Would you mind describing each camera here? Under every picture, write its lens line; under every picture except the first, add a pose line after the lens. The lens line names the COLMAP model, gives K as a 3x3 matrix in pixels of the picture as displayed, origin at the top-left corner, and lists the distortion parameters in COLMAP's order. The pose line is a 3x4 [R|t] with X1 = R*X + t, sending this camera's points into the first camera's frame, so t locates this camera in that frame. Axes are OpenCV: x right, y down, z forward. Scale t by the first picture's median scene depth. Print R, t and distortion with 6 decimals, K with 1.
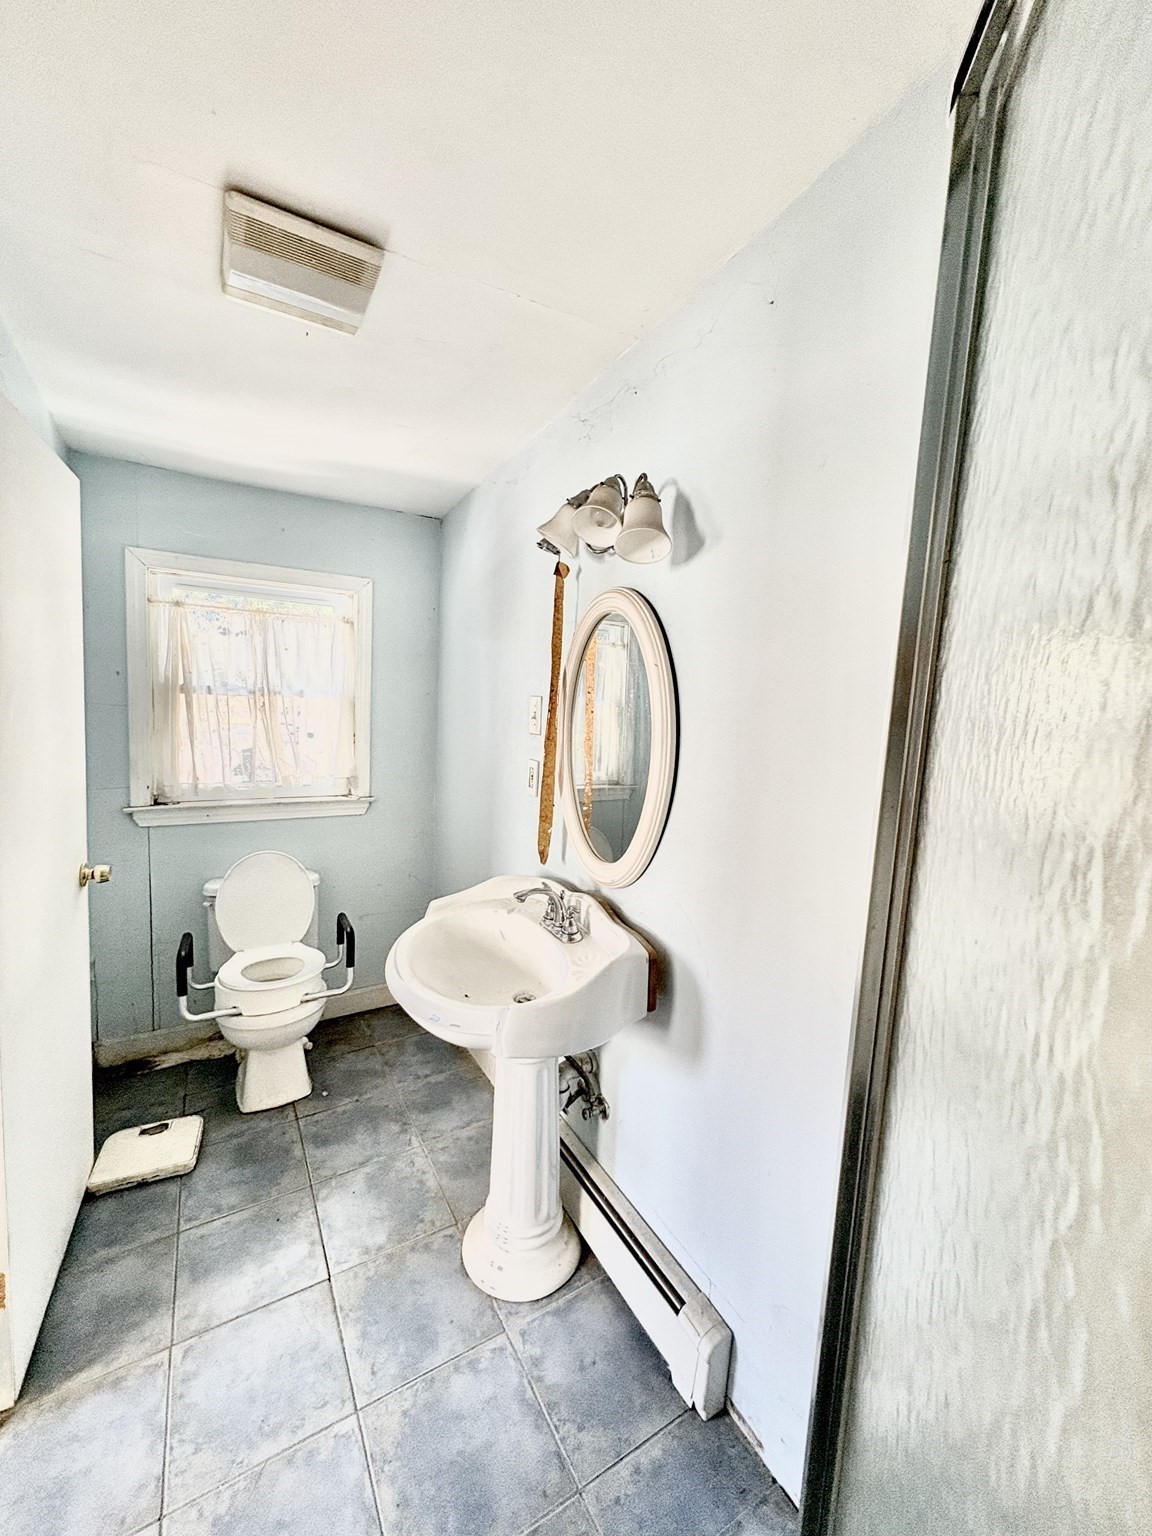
lens RADIAL K [[613.9, 0, 575.0], [0, 613.9, 771.6], [0, 0, 1]] dist [-0.000493, -0.000081]
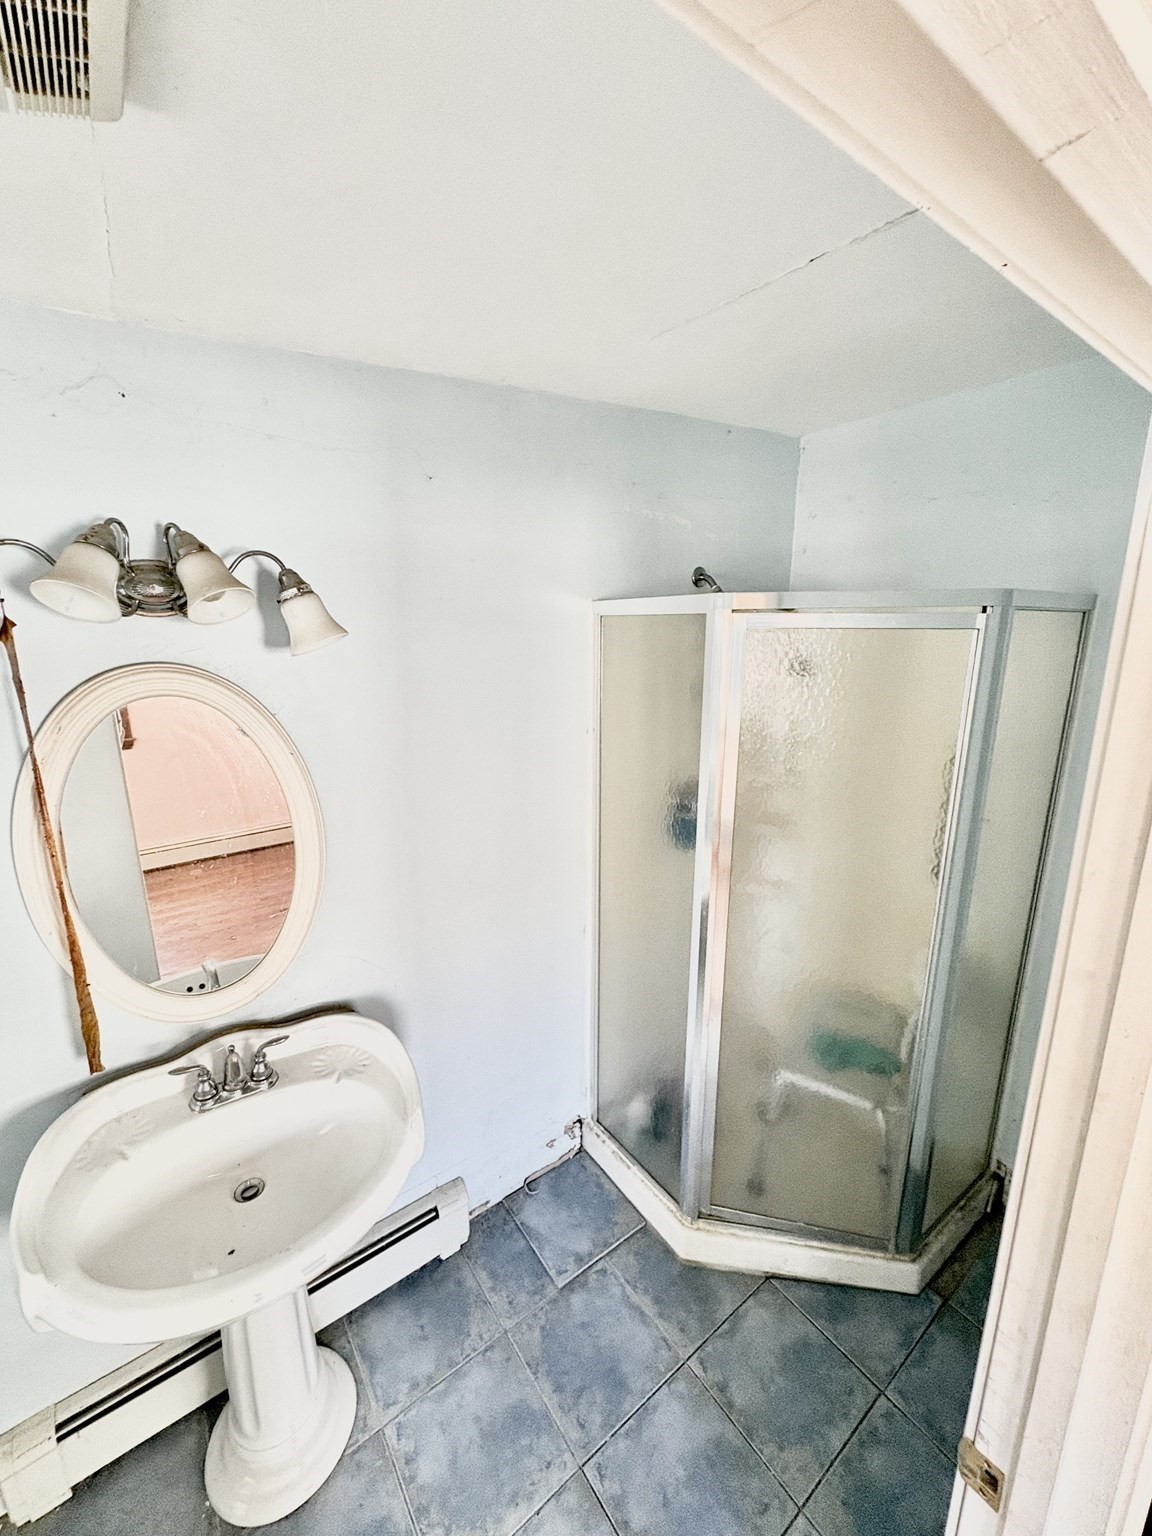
lens RADIAL K [[613.9, 0, 573.4], [0, 613.9, 760.6], [0, 0, 1]] dist [-0.000493, -0.000081]
pose [[-0.099910, -0.260343, 0.960333, -0.867036], [0.122279, 0.954633, 0.271519, -0.386744], [-0.987454, 0.144556, -0.063543, 0.623927]]
